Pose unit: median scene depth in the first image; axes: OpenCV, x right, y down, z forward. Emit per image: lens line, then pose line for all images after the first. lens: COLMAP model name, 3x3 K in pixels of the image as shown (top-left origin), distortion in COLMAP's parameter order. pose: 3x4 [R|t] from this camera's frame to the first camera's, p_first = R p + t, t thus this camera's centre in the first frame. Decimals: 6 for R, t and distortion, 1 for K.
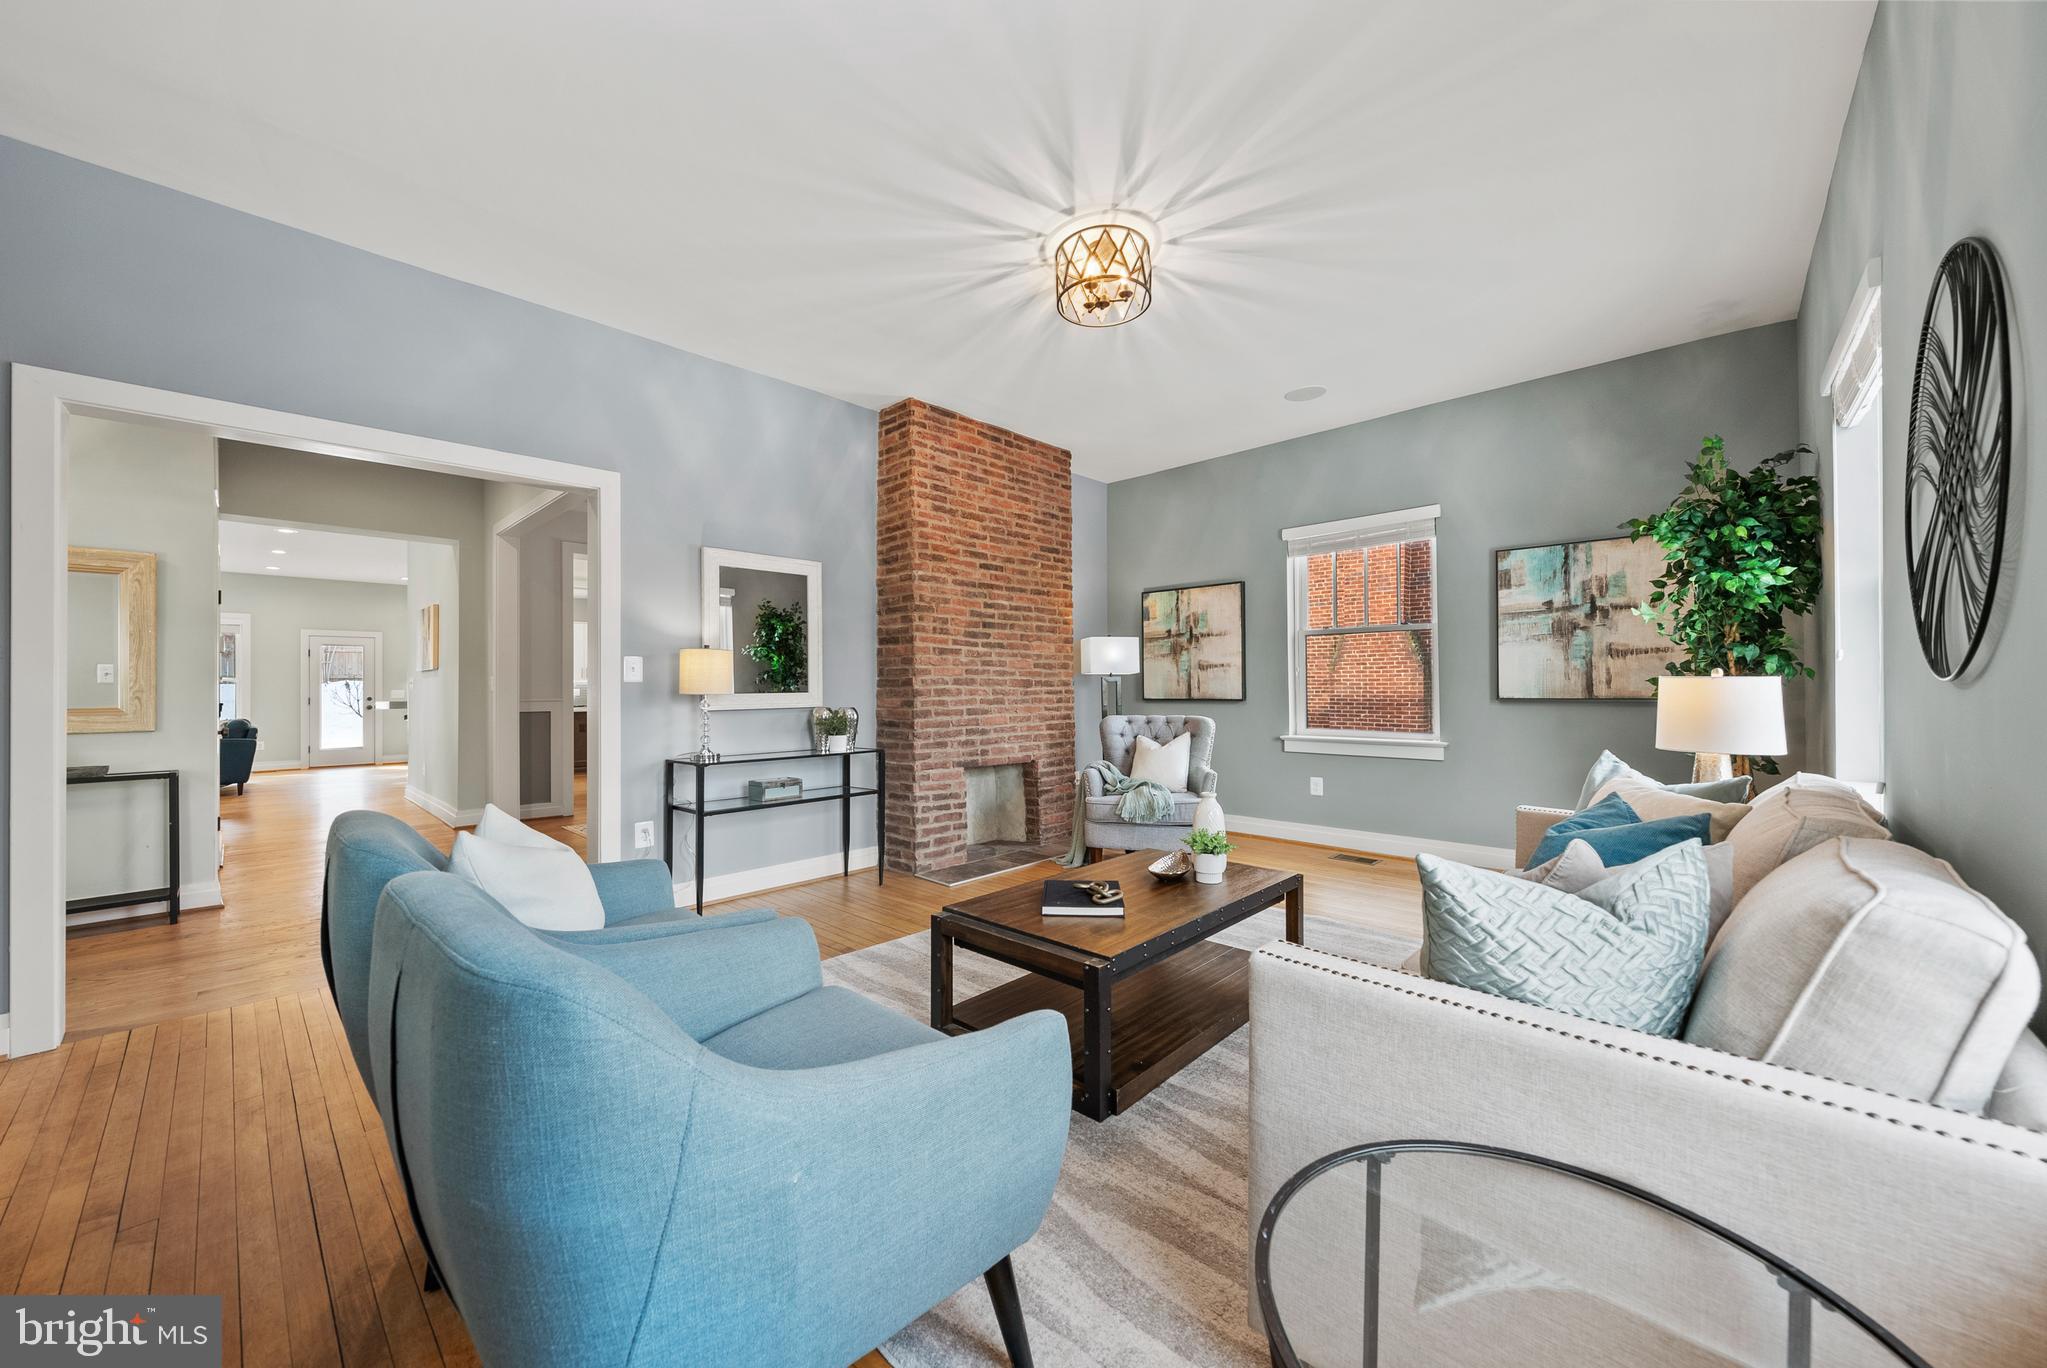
lens RADIAL K [[755.3, 0, 1028.8], [0, 755.3, 685.8], [0, 0, 1]] dist [-0.000543, 0.000011]
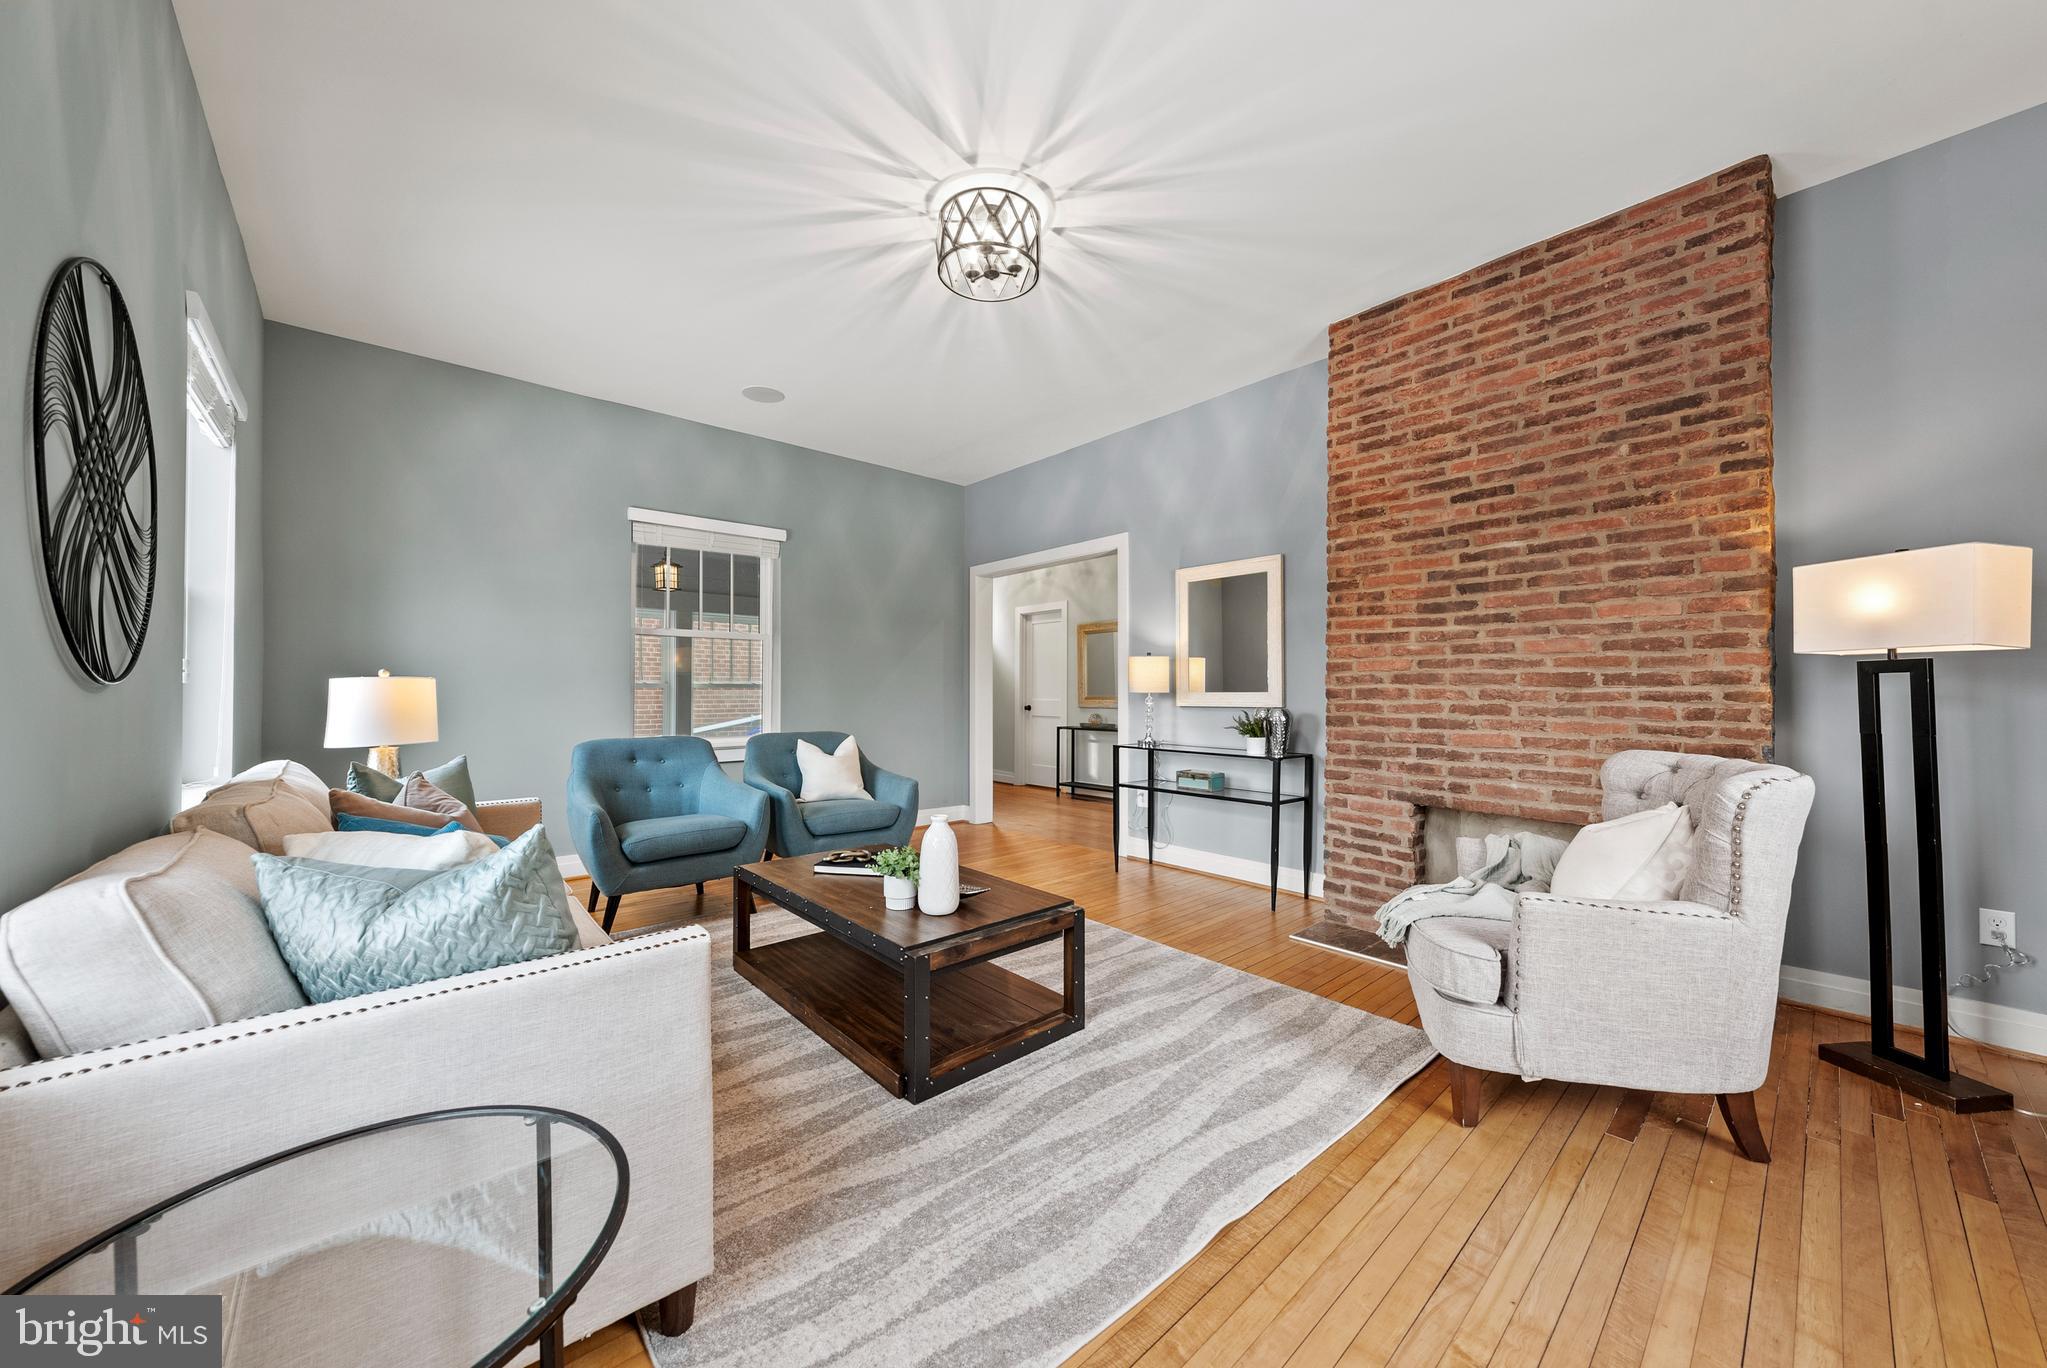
lens RADIAL K [[755.3, 0, 1018.8], [0, 755.3, 687.8], [0, 0, 1]] dist [-0.000543, 0.000011]
pose [[-0.120986, 0.001743, -0.992653, 0.652893], [0.002121, 0.999997, 0.001498, 0.001048], [0.992652, -0.001924, -0.120989, 0.738294]]
